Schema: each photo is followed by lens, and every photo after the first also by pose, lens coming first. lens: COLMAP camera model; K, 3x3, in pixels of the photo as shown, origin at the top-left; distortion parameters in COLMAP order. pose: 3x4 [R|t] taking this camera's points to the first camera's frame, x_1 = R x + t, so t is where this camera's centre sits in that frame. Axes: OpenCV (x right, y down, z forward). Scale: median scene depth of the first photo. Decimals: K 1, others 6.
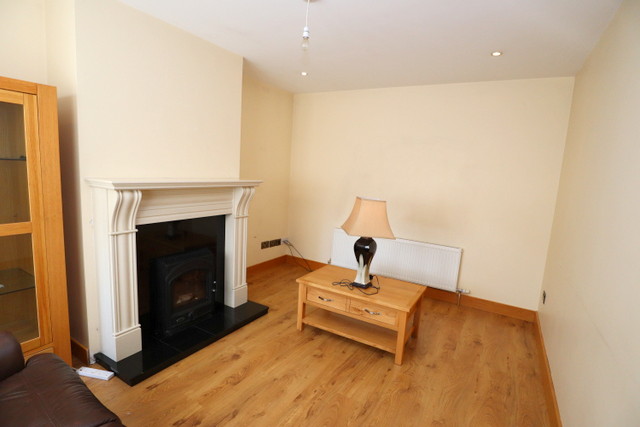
lens RADIAL K [[320.0, 0, 322.7], [0, 320.0, 215.2], [0, 0, 1]] dist [-0.041943, 0.009120]
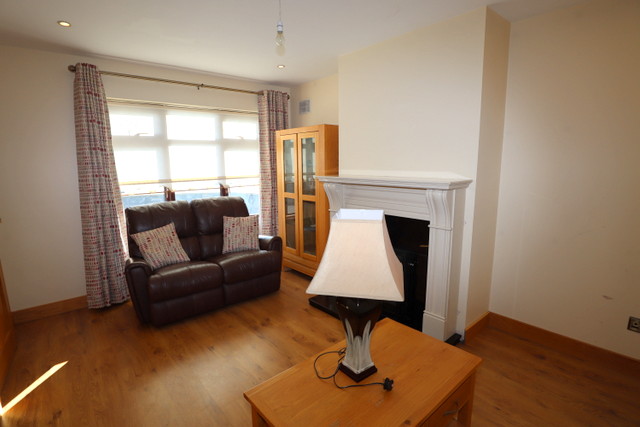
lens RADIAL K [[320.0, 0, 318.5], [0, 320.0, 213.4], [0, 0, 1]] dist [-0.041943, 0.009120]
pose [[-0.317141, 0.098618, -0.943237, 0.618957], [-0.146200, 0.977606, 0.151368, -0.112633], [0.937042, 0.185906, -0.295621, 1.031050]]
